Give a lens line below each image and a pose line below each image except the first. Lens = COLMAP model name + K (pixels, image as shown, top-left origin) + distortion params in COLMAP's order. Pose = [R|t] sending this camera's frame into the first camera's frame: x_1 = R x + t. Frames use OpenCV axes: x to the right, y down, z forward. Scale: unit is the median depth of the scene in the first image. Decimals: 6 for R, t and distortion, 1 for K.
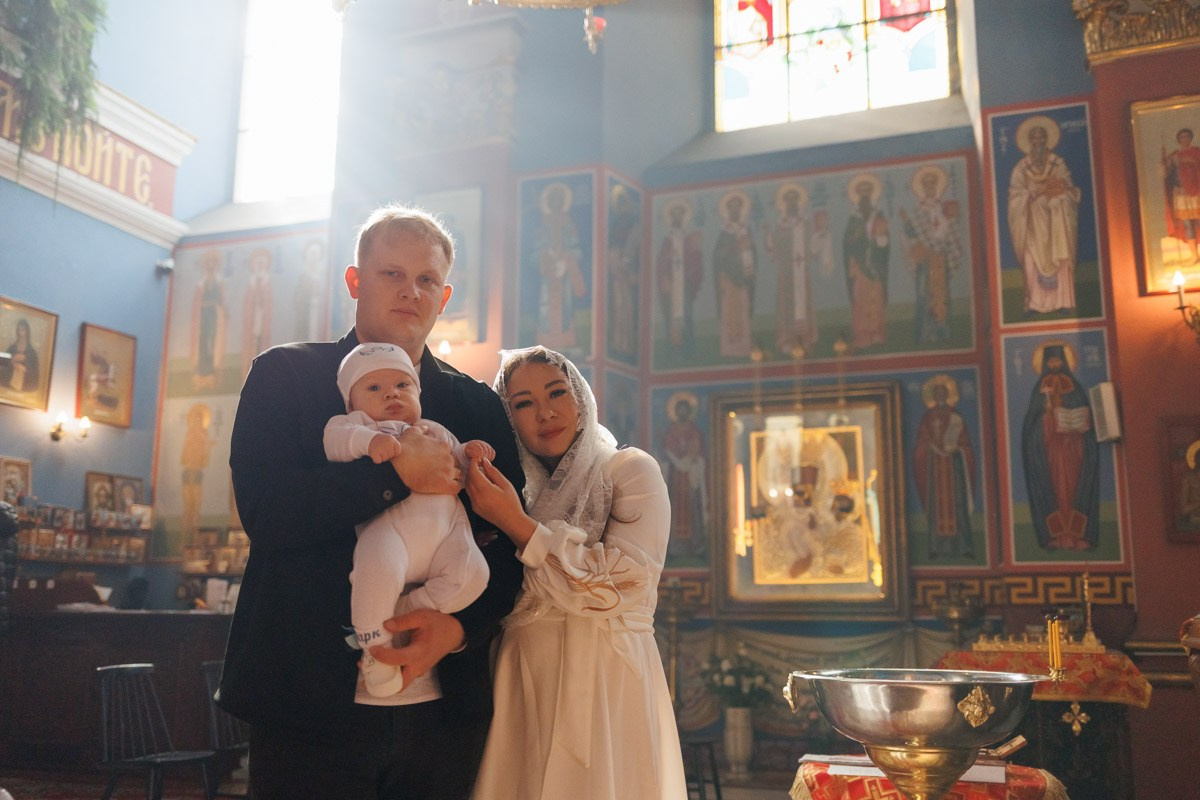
lens RADIAL K [[1185.6, 0, 601.1], [0, 1185.6, 397.3], [0, 0, 1]] dist [0.010629, -0.002869]
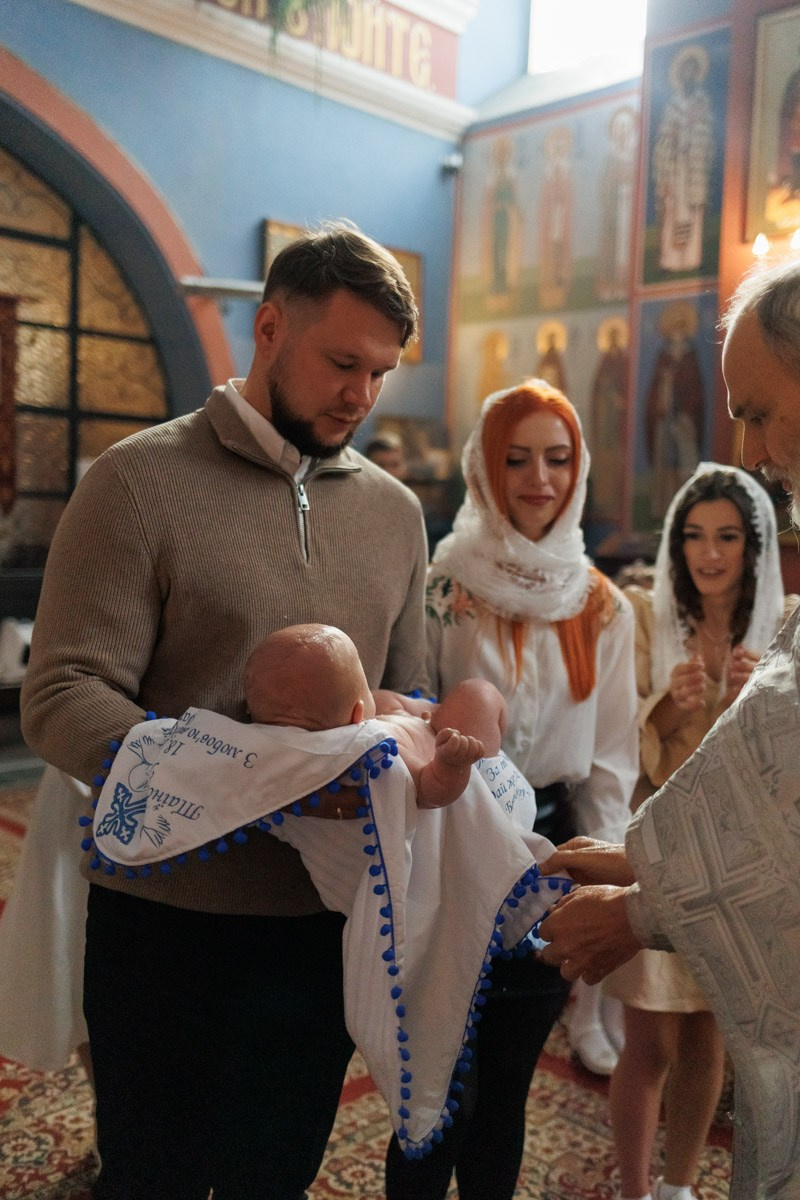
lens RADIAL K [[1169.3, 0, 404.8], [0, 1169.3, 619.5], [0, 0, 1]] dist [-0.000674, -0.017907]
pose [[0.906458, 0.054632, -0.418748, -0.038156], [0.058897, 0.965550, 0.253463, -0.012738], [0.418169, -0.254417, 0.872013, 0.218904]]
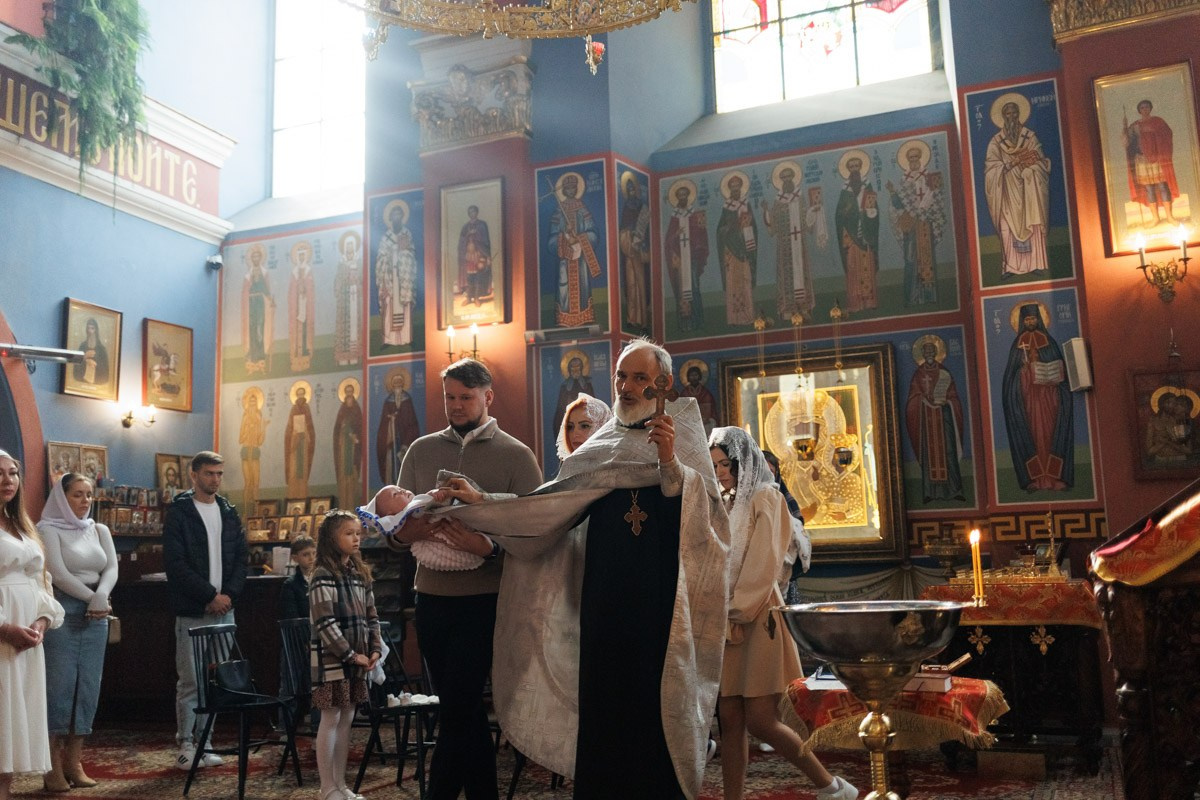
lens RADIAL K [[1153.6, 0, 600.0], [0, 1153.6, 400.0], [0, 0, 1]] dist [0.018175, -0.026471]
pose [[0.998776, -0.042309, -0.025619, 0.008359], [0.043304, 0.998276, 0.039610, -0.013052], [0.023899, -0.040671, 0.998887, -0.064703]]
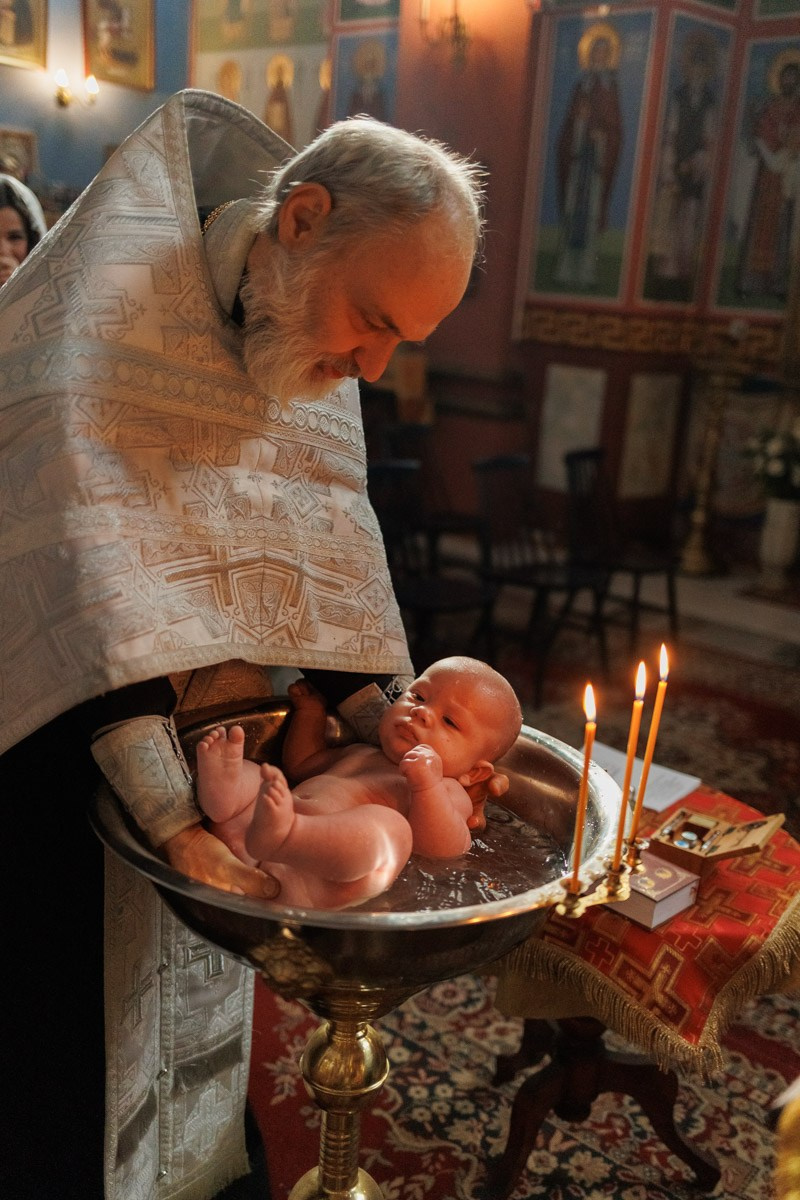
lens RADIAL K [[1199.1, 0, 404.4], [0, 1199.1, 626.3], [0, 0, 1]] dist [-0.002621, 0.005257]
pose [[0.935297, 0.156089, -0.317578, 0.131506], [-0.000944, 0.898556, 0.438857, -0.008459], [0.353863, -0.410162, 0.840564, 0.197162]]
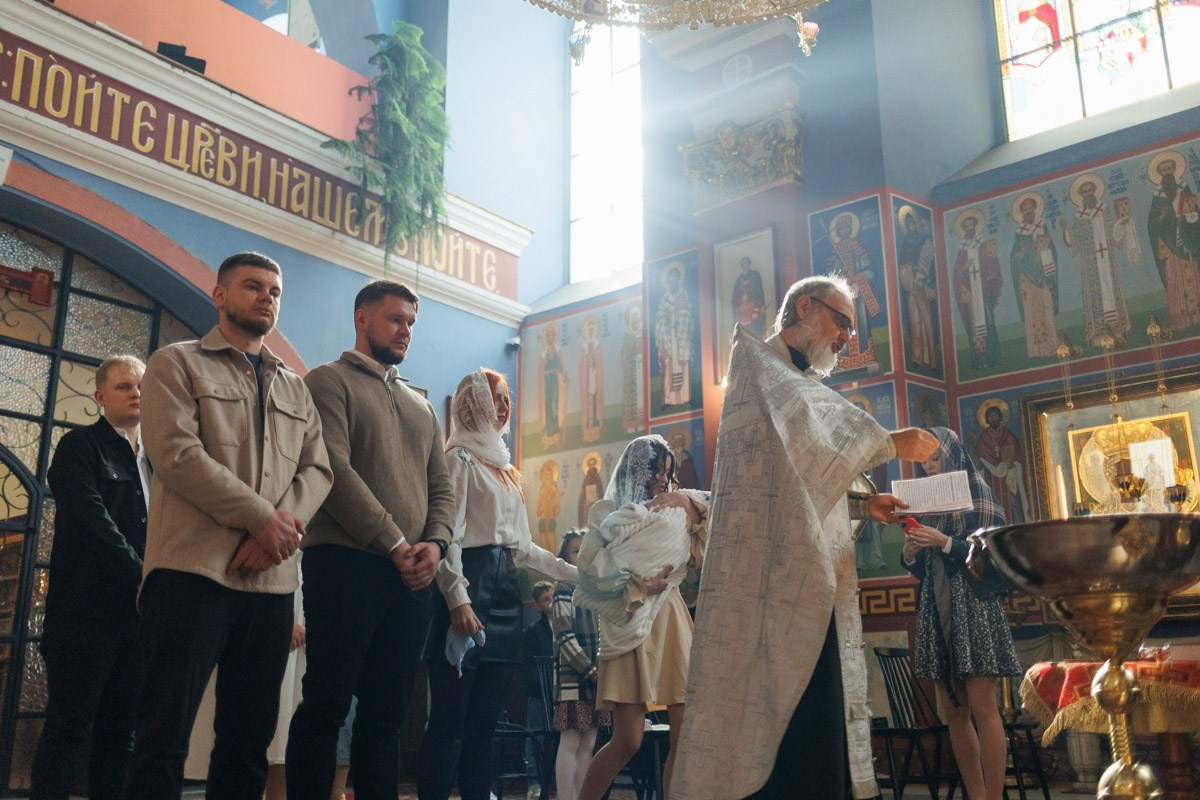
lens RADIAL K [[1153.6, 0, 600.0], [0, 1153.6, 400.0], [0, 0, 1]] dist [0.018175, -0.026471]
pose [[0.945275, -0.100334, -0.310466, 0.059530], [0.076408, 0.993157, -0.088323, 0.057605], [0.317203, 0.059767, 0.946472, -0.019722]]
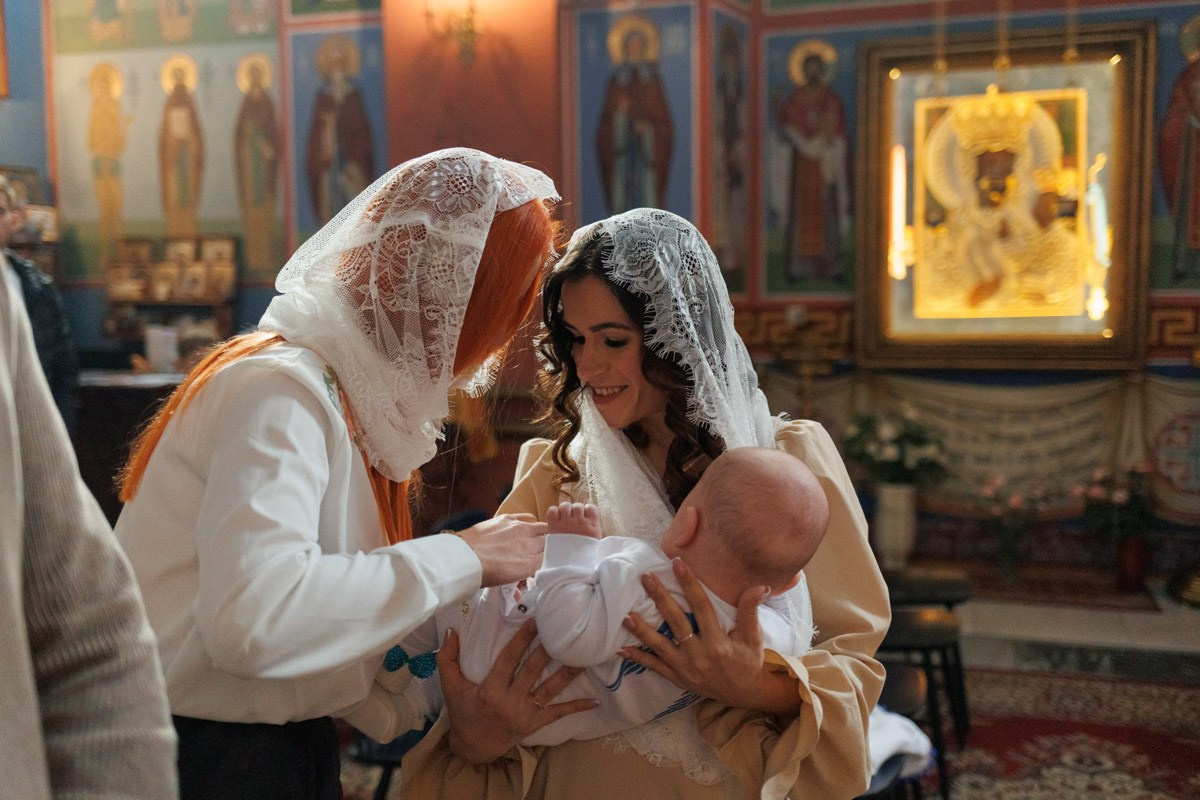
lens RADIAL K [[1185.6, 0, 601.1], [0, 1185.6, 397.3], [0, 0, 1]] dist [0.010629, -0.002869]
pose [[0.998425, -0.020593, 0.052178, -0.096132], [0.005401, 0.961147, 0.275984, 0.003710], [-0.055834, -0.275268, 0.959745, 0.286304]]
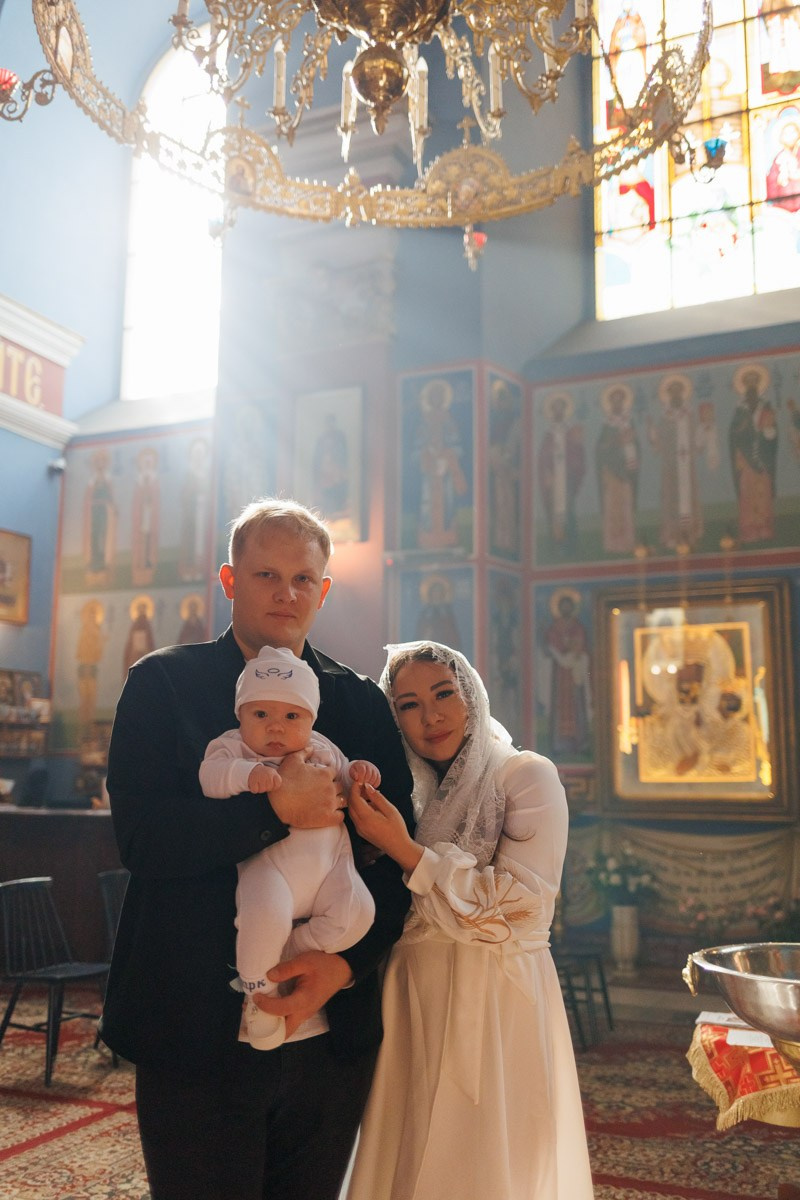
lens RADIAL K [[1153.6, 0, 403.6], [0, 1153.6, 607.9], [0, 0, 1]] dist [0.018175, -0.026471]
pose [[0.997635, -0.011217, -0.067814, -0.001498], [0.013982, 0.999085, 0.040430, -0.029128], [0.067298, -0.041282, 0.996878, 0.022110]]
